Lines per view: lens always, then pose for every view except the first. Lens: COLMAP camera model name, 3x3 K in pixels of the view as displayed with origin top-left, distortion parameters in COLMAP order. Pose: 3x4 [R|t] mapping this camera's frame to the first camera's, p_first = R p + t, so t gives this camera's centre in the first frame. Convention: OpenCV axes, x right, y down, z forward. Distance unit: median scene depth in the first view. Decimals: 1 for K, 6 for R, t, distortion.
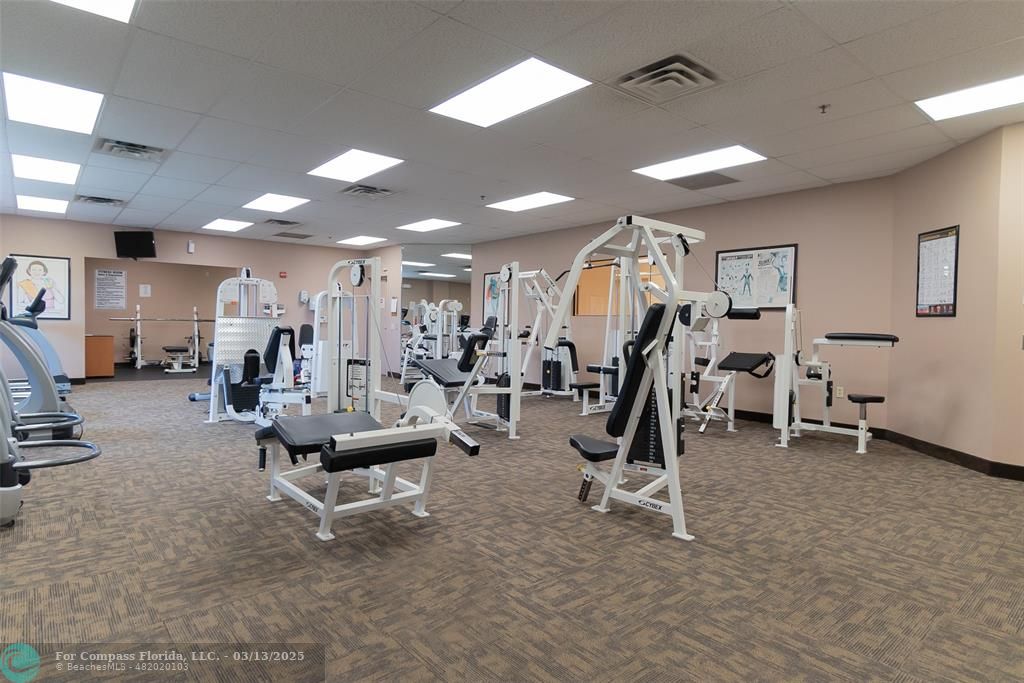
lens RADIAL K [[569.6, 0, 511.4], [0, 569.6, 338.9], [0, 0, 1]] dist [-0.003291, -0.000393]
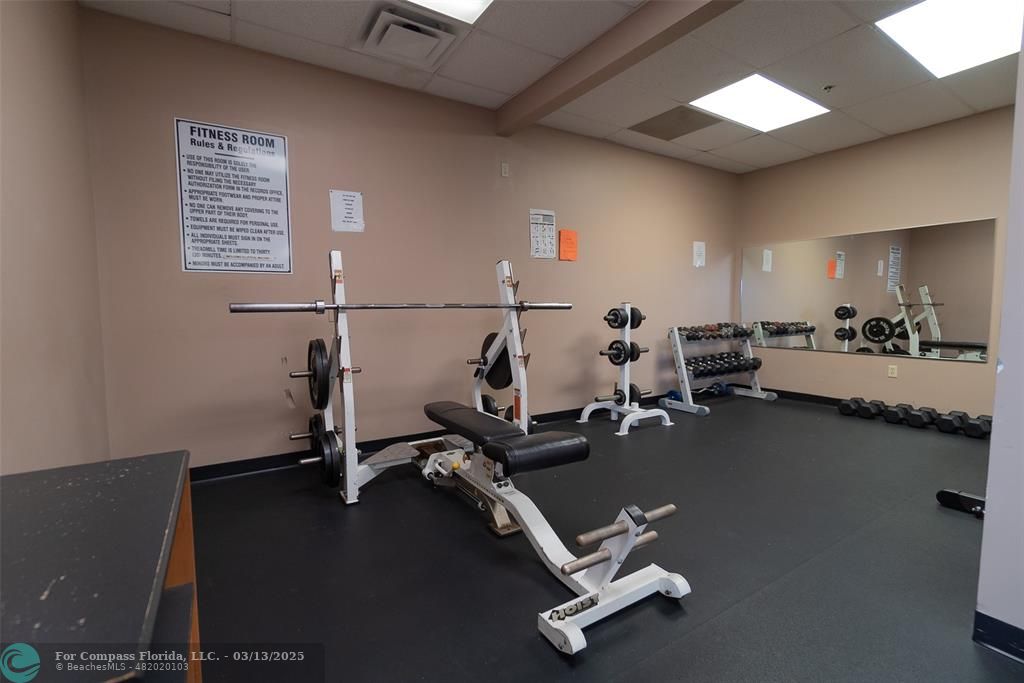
lens RADIAL K [[453.5, 0, 511.7], [0, 453.5, 342.9], [0, 0, 1]] dist [0.000929, 0.000036]
pose [[0.991990, -0.018142, -0.125007, -0.544826], [0.024169, 0.998609, 0.046861, -0.025315], [0.123983, -0.049507, 0.991049, 0.792800]]
